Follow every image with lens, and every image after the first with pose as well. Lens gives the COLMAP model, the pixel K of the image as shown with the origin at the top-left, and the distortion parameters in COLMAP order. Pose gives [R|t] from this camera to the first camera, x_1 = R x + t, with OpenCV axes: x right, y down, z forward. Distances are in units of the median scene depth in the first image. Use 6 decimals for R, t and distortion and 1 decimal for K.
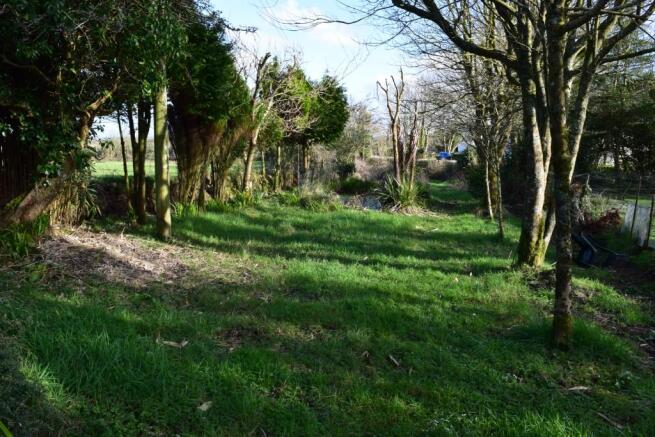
lens RADIAL K [[511.4, 0, 327.7], [0, 511.4, 219.4], [0, 0, 1]] dist [-0.012344, -0.003573]
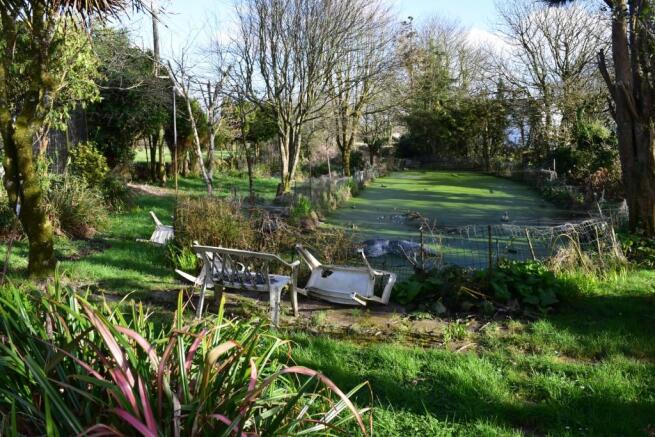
lens RADIAL K [[511.4, 0, 327.2], [0, 511.4, 216.8], [0, 0, 1]] dist [-0.012344, -0.003573]
pose [[0.999414, -0.001043, -0.034215, 0.582606], [0.001942, 0.999653, 0.026267, 0.121986], [0.034176, -0.026318, 0.999069, -1.512350]]
